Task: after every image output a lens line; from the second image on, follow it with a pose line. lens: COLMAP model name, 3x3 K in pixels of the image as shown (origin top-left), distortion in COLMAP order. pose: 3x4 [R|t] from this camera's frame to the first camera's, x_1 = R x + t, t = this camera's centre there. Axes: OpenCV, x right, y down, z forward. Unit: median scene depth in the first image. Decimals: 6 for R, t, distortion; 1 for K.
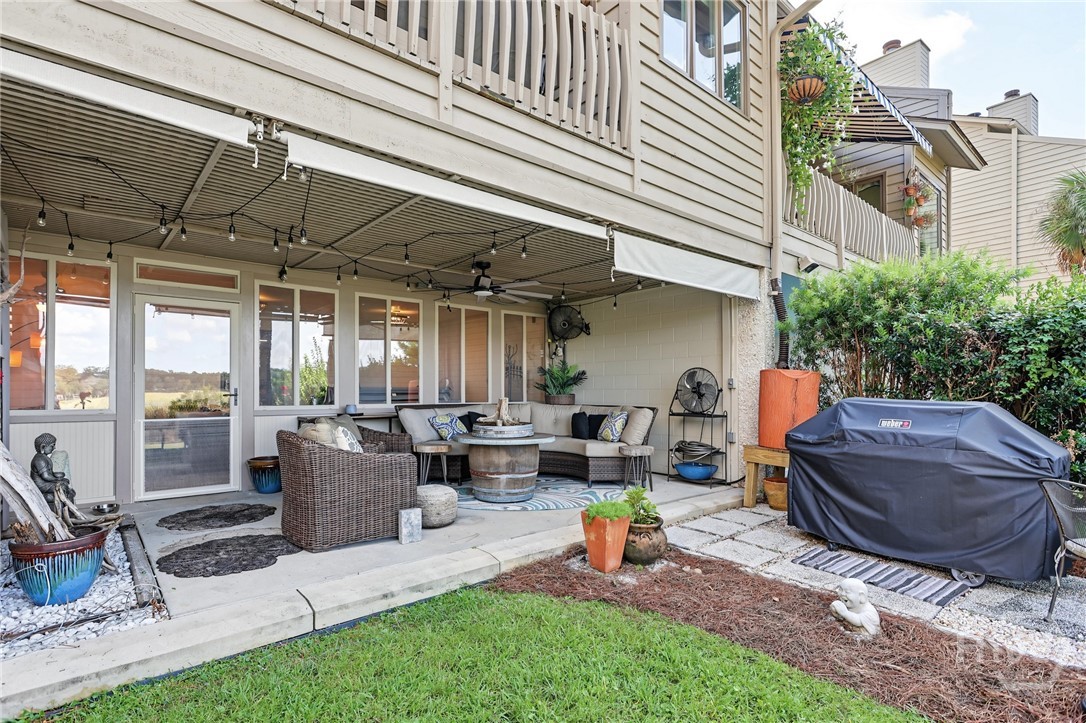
lens RADIAL K [[514.0, 0, 536.7], [0, 514.0, 362.5], [0, 0, 1]] dist [-0.001036, 0.000276]
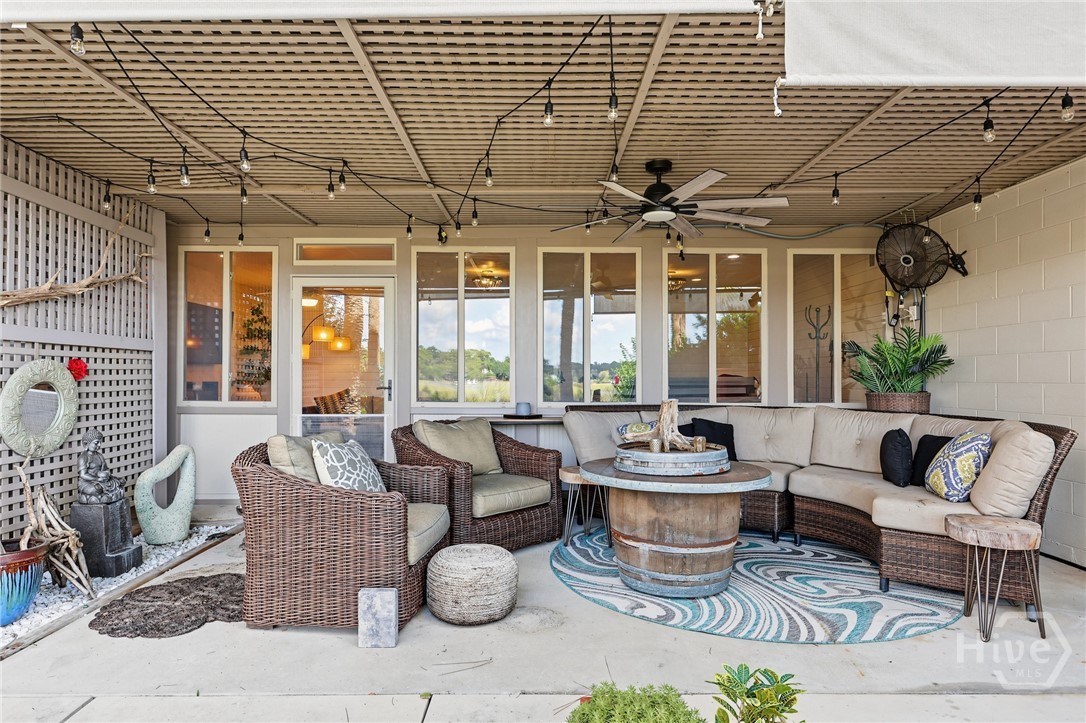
lens RADIAL K [[607.2, 0, 543.0], [0, 607.2, 361.5], [0, 0, 1]] dist [-0.005430, -0.000575]
pose [[0.773948, -0.016249, -0.633041, 0.248746], [0.032275, 0.999384, 0.013807, 0.016101], [0.632427, -0.031117, 0.773995, 0.431372]]
